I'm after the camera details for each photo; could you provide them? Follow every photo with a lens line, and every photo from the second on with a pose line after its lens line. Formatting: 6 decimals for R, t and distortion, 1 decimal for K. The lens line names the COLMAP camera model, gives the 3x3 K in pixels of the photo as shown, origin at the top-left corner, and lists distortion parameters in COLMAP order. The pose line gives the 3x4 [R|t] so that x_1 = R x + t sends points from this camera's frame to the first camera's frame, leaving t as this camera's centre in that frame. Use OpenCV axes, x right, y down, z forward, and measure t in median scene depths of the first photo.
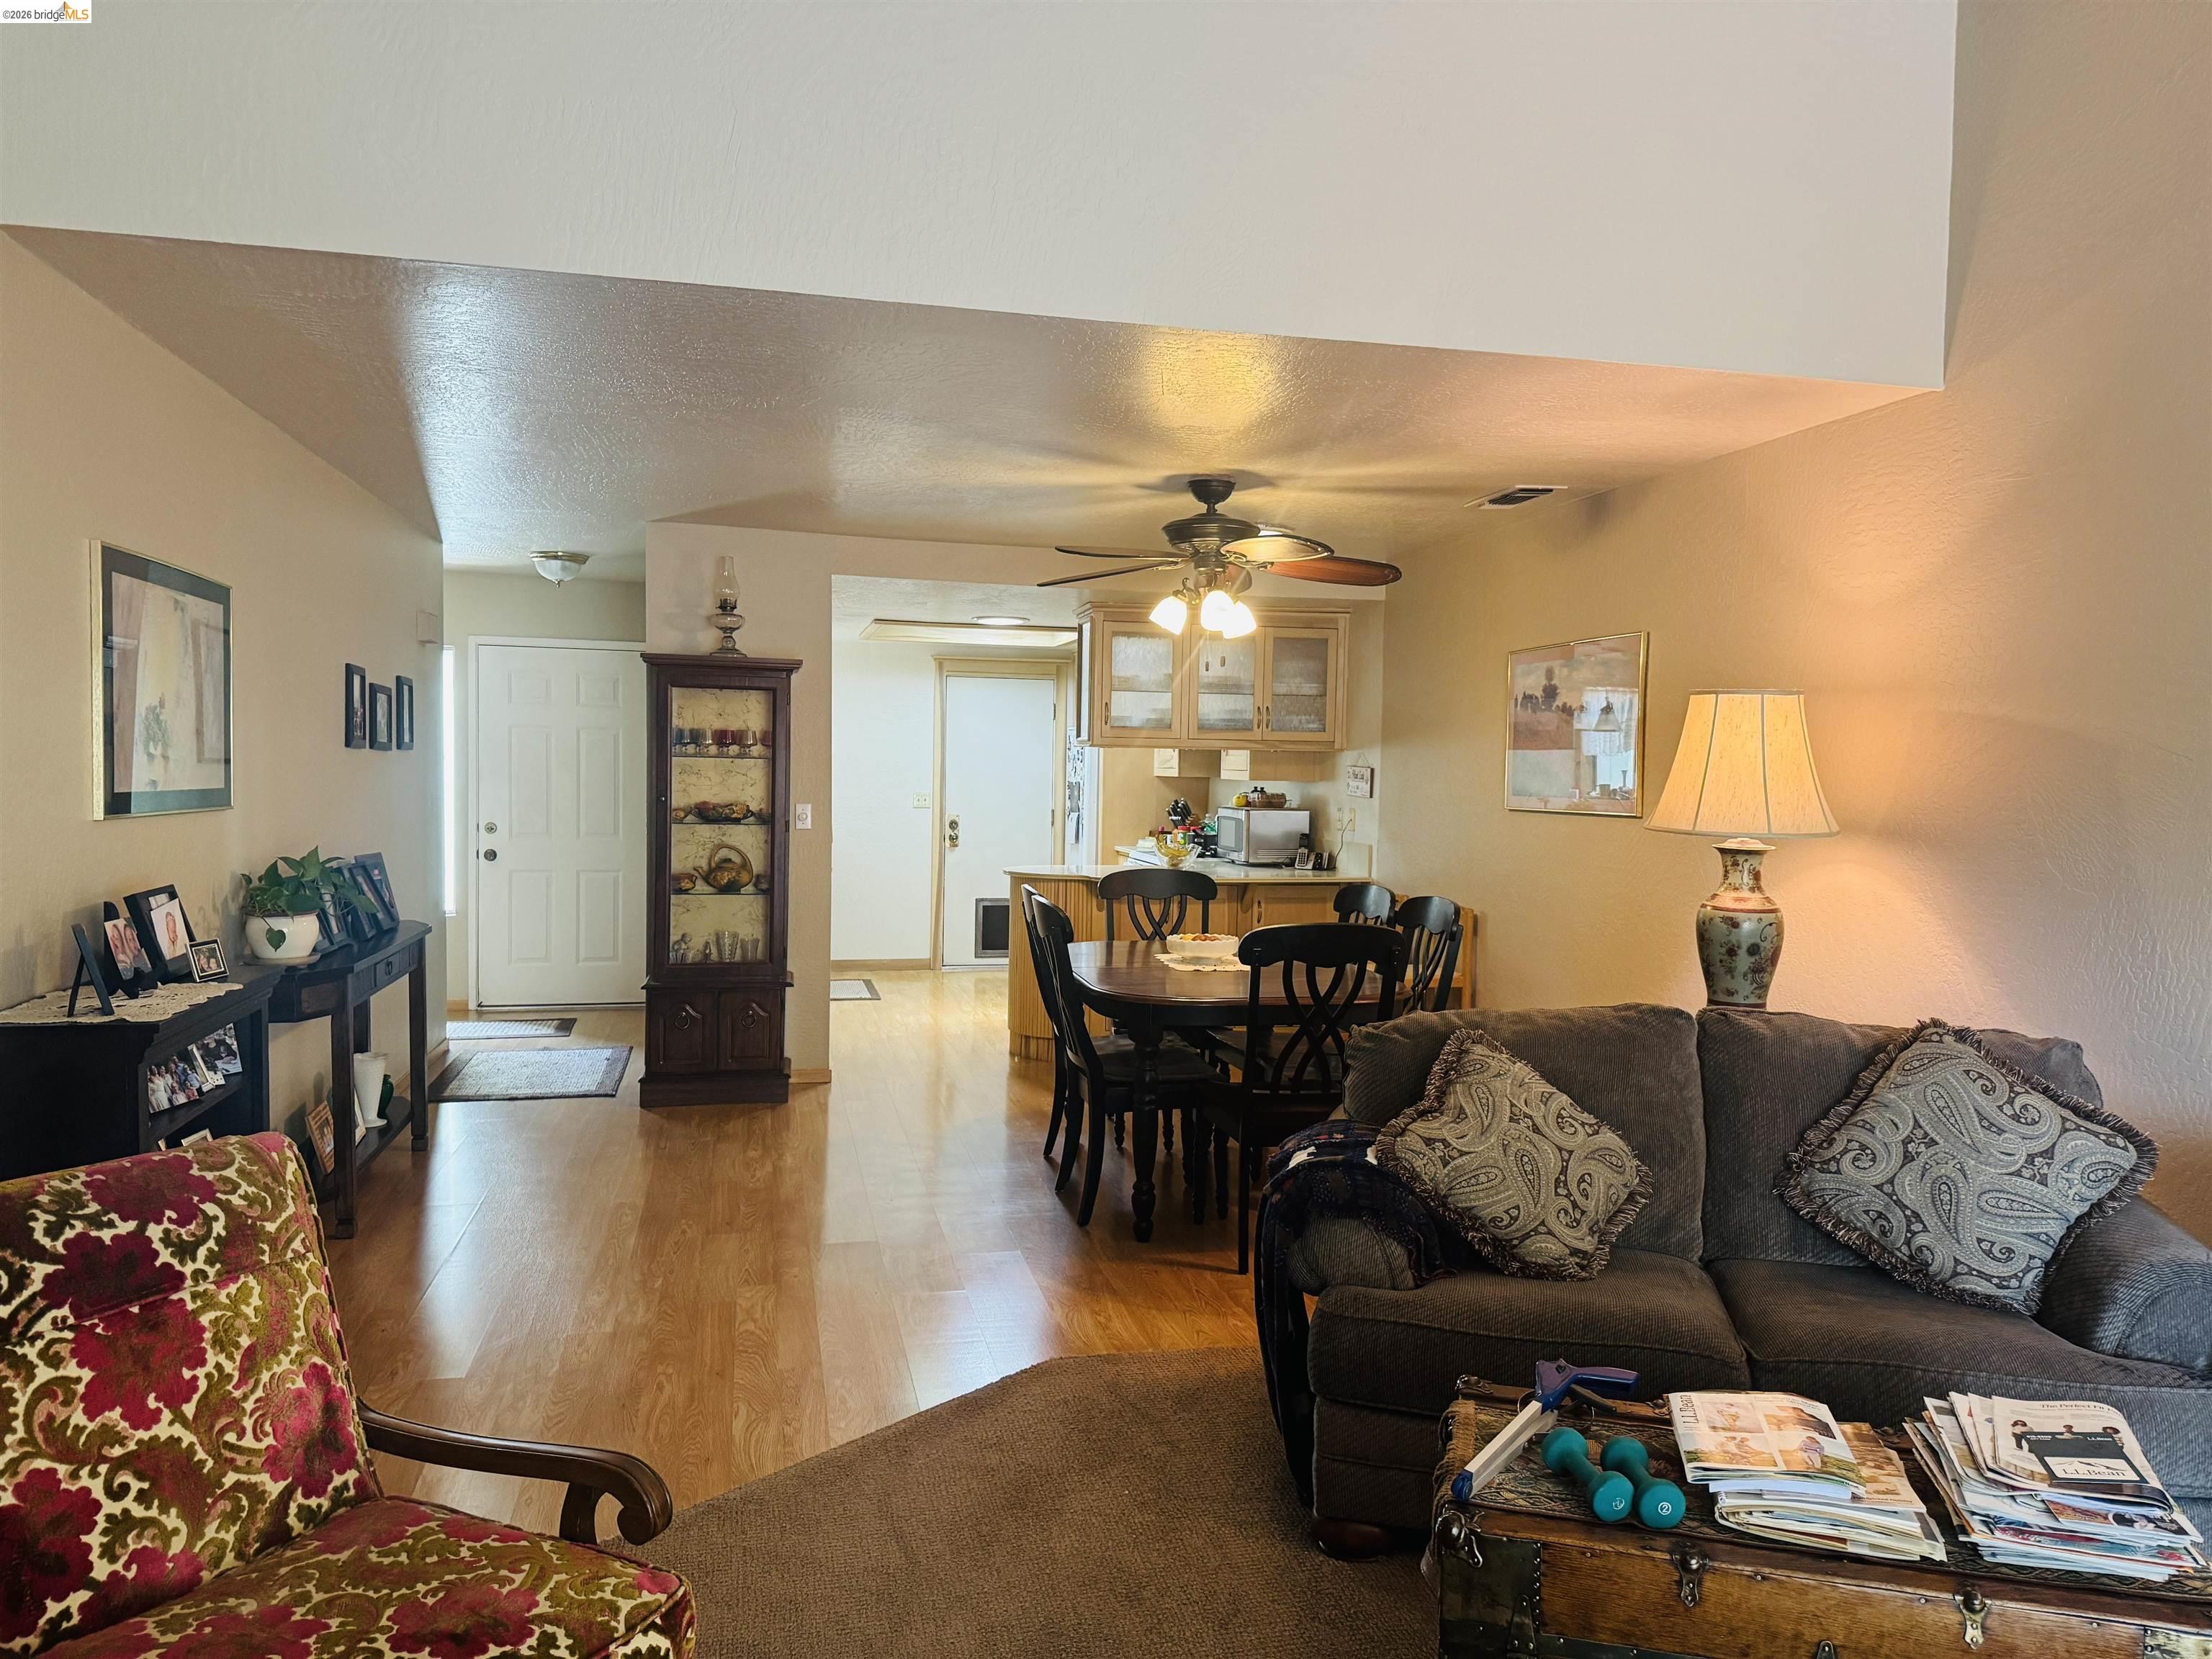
lens RADIAL K [[1561.7, 0, 1110.9], [0, 1561.7, 841.0], [0, 0, 1]] dist [0.132620, -0.181407]
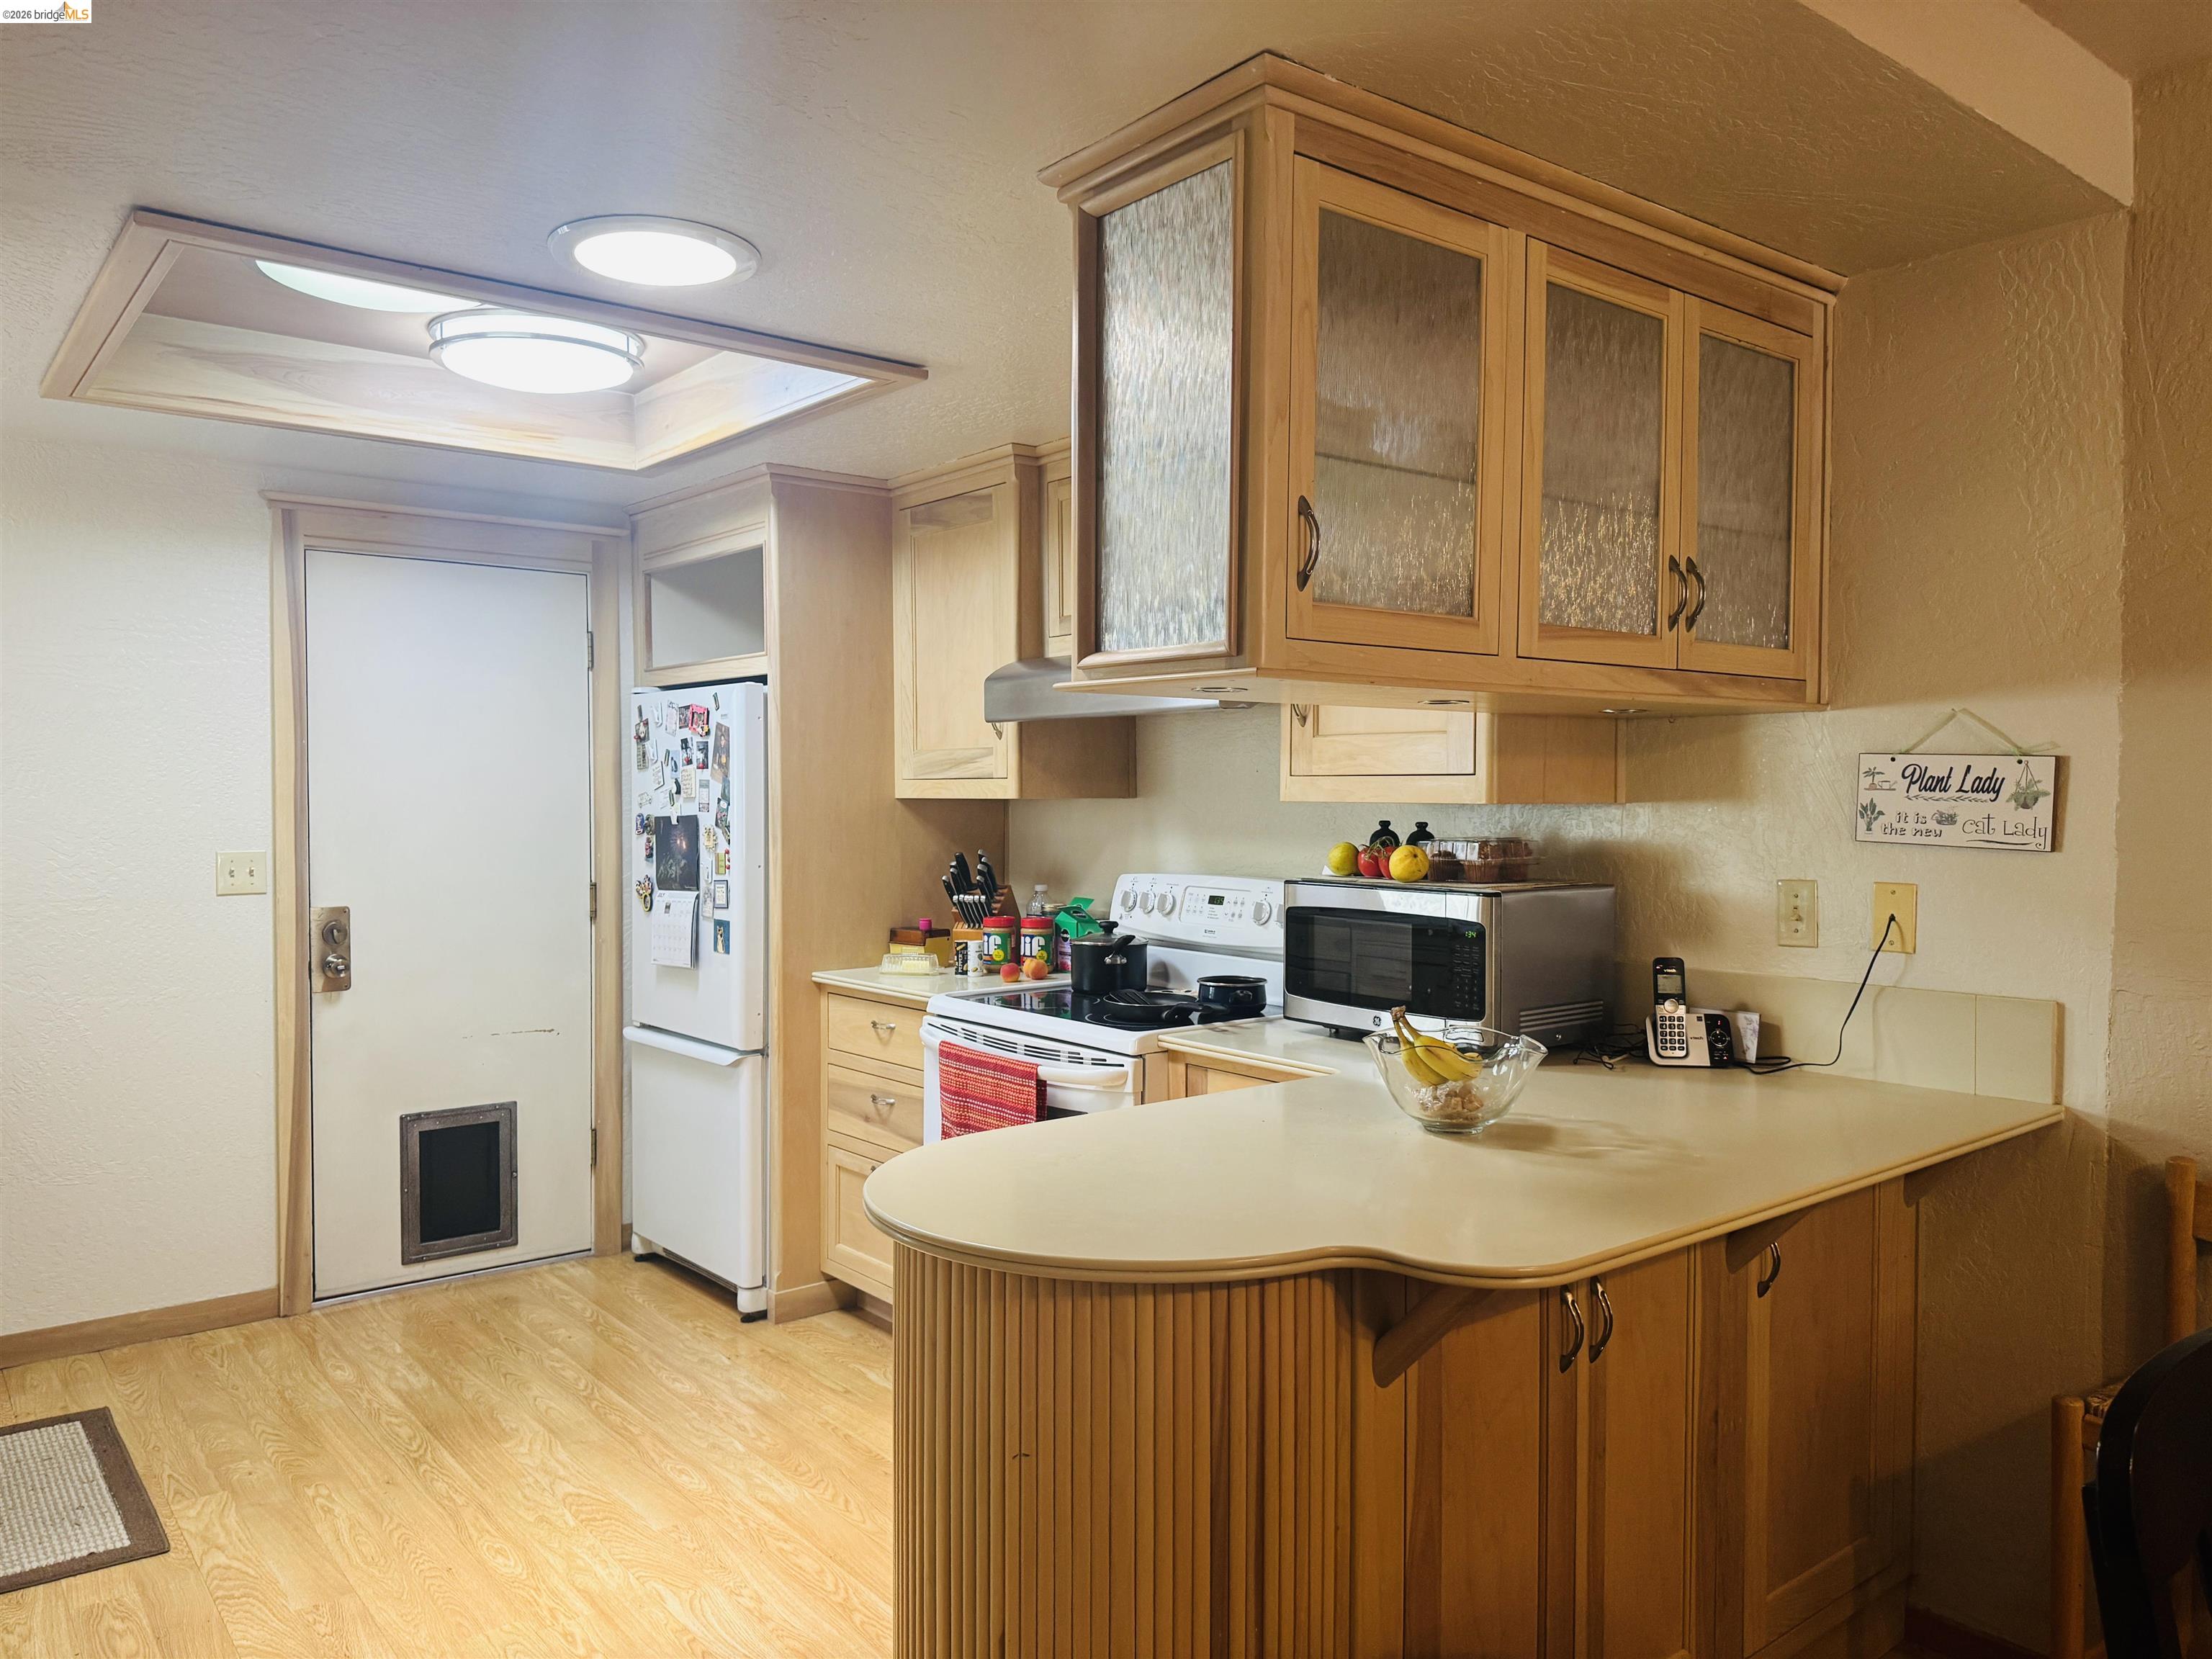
lens RADIAL K [[1561.7, 0, 1110.9], [0, 1561.7, 841.0], [0, 0, 1]] dist [0.132620, -0.181407]
pose [[0.900731, -0.027892, 0.433480, -0.154331], [0.034664, 0.999369, -0.007726, -0.037067], [-0.432991, 0.021986, 0.901130, 0.877340]]
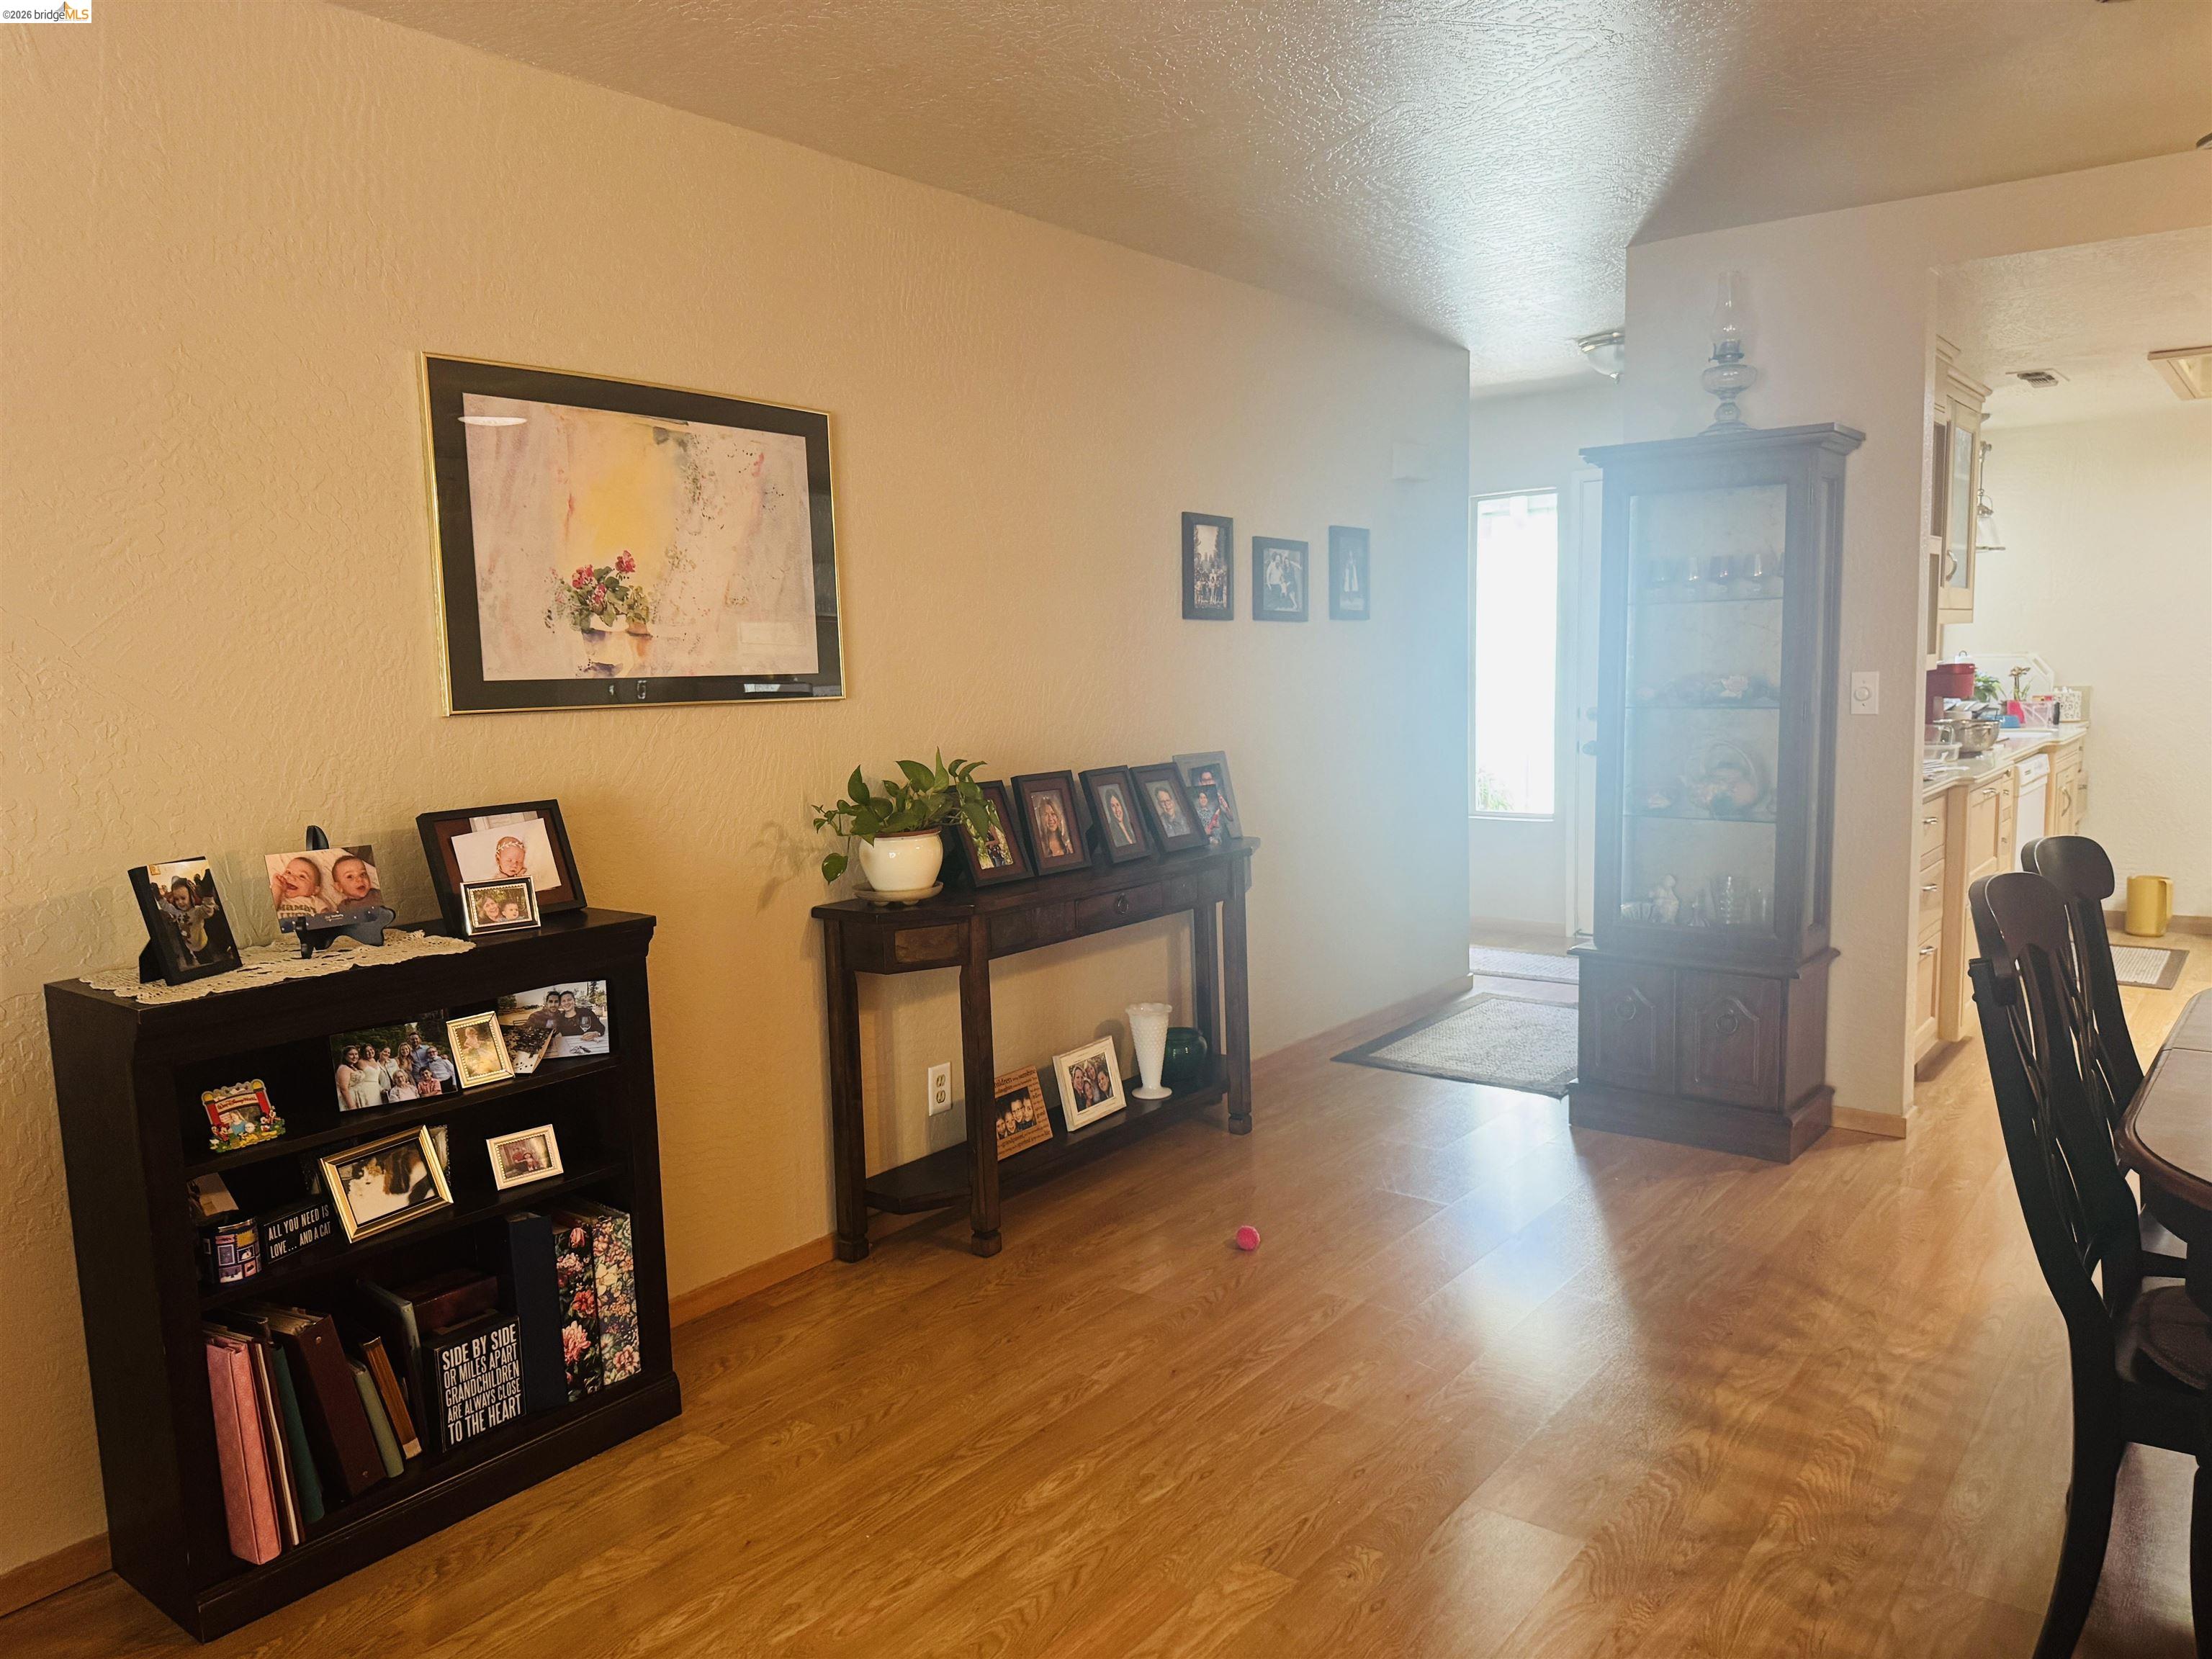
lens RADIAL K [[1530.0, 0, 1135.3], [0, 1530.0, 839.5], [0, 0, 1]] dist [0.126434, -0.241038]
pose [[0.621950, 0.062155, -0.780587, 0.095447], [0.000254, 0.996829, 0.079576, -0.007368], [0.783057, -0.049691, 0.619962, 0.416227]]
